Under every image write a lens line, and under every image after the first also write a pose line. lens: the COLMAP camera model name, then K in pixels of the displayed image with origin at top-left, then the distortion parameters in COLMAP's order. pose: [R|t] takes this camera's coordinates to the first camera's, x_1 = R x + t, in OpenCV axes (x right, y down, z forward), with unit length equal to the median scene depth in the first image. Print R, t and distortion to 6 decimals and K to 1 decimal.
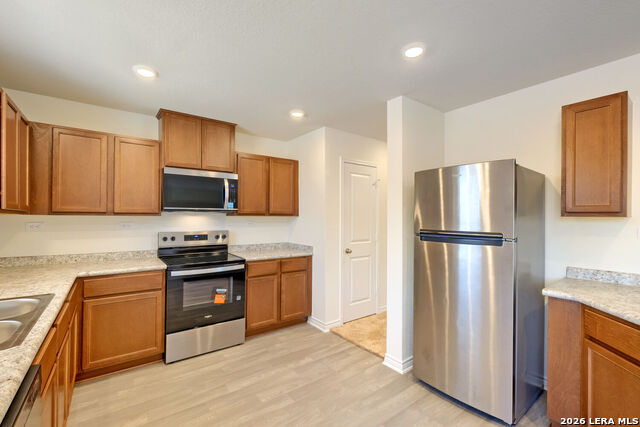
lens RADIAL K [[281.6, 0, 309.7], [0, 281.6, 216.0], [0, 0, 1]] dist [-0.001778, -0.000543]
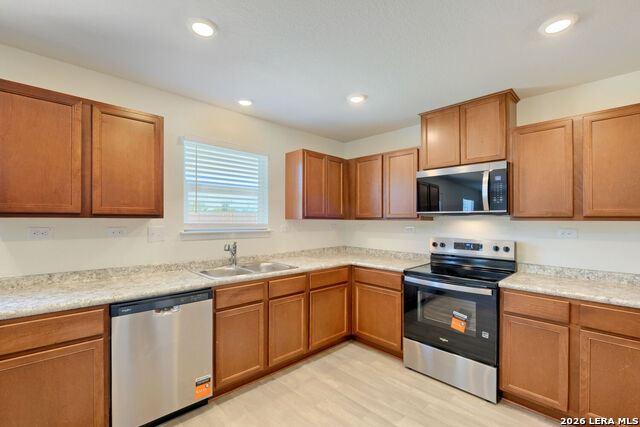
lens RADIAL K [[281.6, 0, 309.7], [0, 281.6, 216.0], [0, 0, 1]] dist [-0.001778, -0.000543]
pose [[0.120441, -0.019921, -0.992521, 0.409056], [-0.003363, 0.999785, -0.020475, 0.005007], [0.992715, 0.005804, 0.120348, 0.468685]]
